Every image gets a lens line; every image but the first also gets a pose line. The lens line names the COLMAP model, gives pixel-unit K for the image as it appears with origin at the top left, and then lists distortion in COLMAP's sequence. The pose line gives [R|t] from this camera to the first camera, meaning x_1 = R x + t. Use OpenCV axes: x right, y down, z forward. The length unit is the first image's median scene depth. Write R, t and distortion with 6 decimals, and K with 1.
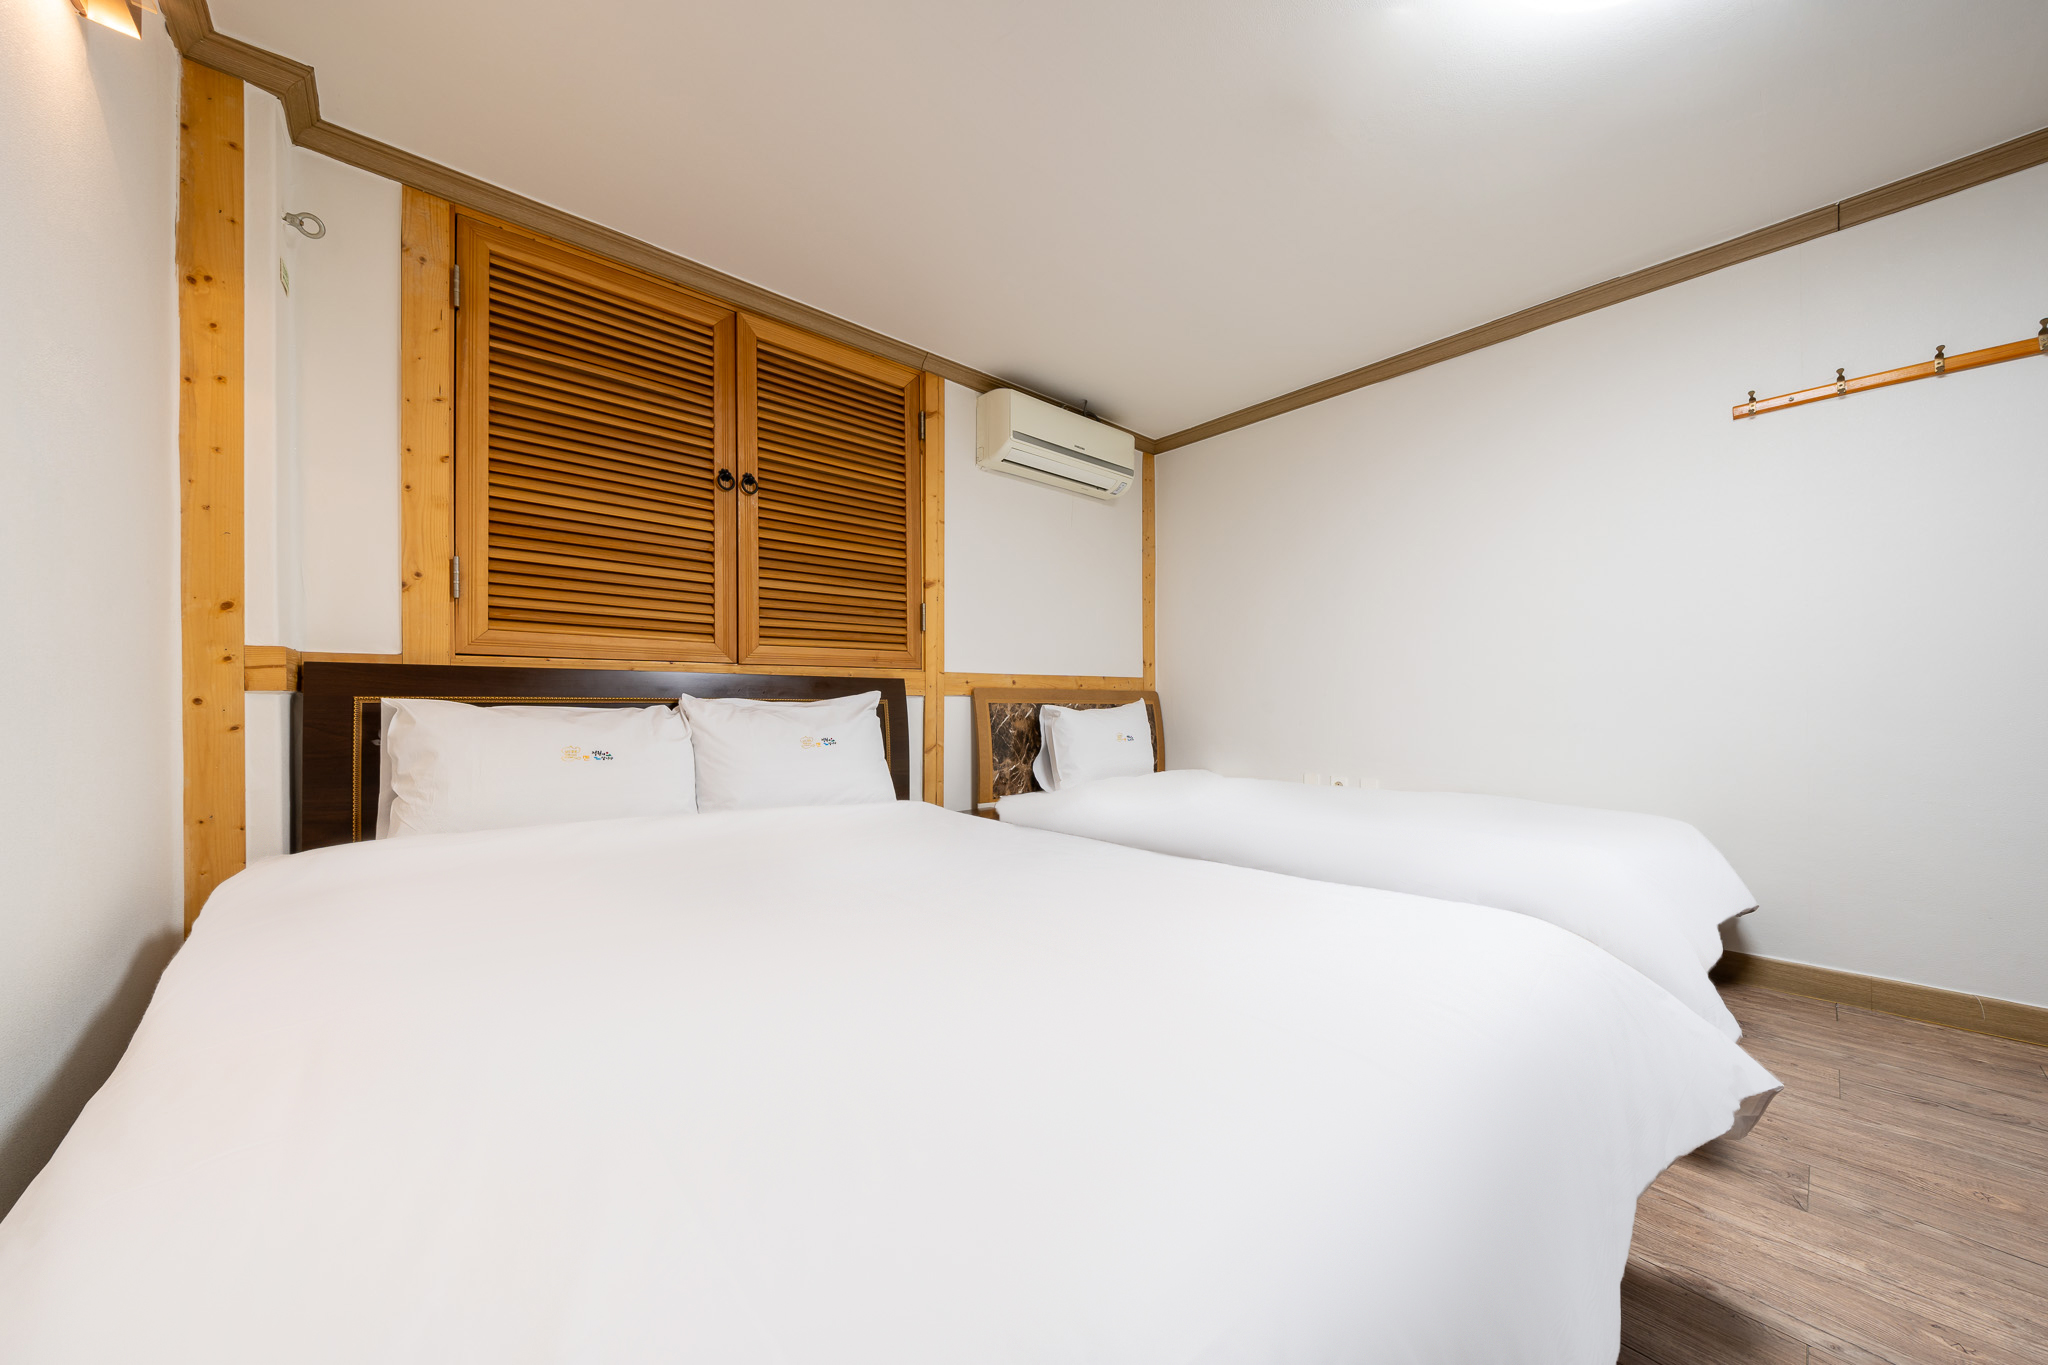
lens RADIAL K [[694.0, 0, 1017.2], [0, 694.0, 699.6], [0, 0, 1]] dist [-0.008300, -0.000114]
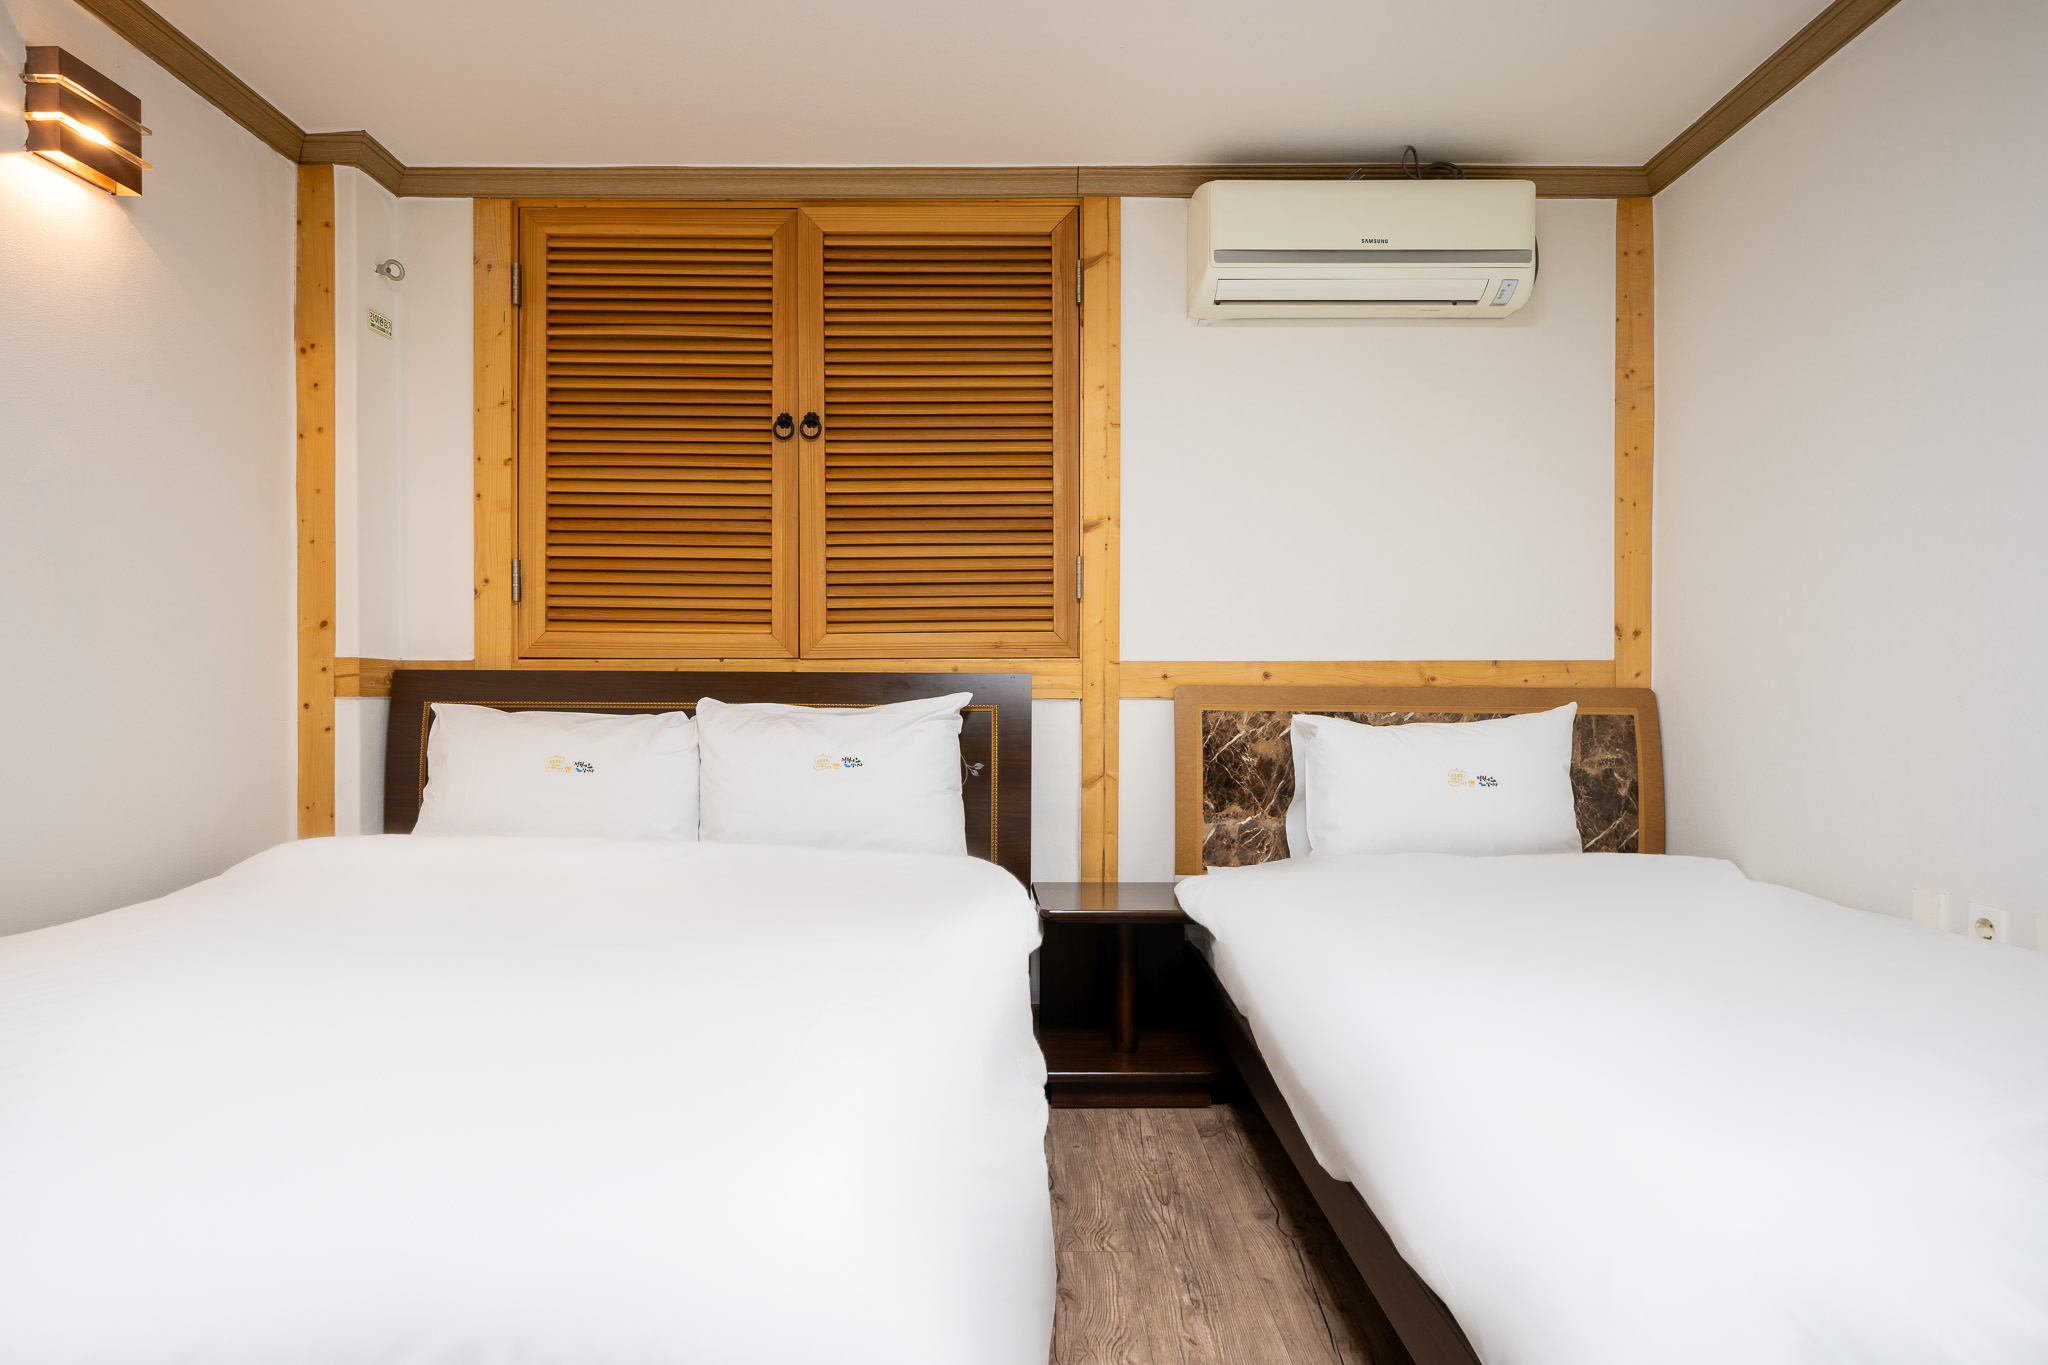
lens RADIAL K [[1079.7, 0, 1023.3], [0, 1079.7, 701.6], [0, 0, 1]] dist [-0.003707, 0.000254]
pose [[0.757823, 0.003291, -0.652452, 0.583295], [-0.000801, 0.999991, 0.004114, -0.008380], [0.652460, -0.002595, 0.757819, 0.240613]]
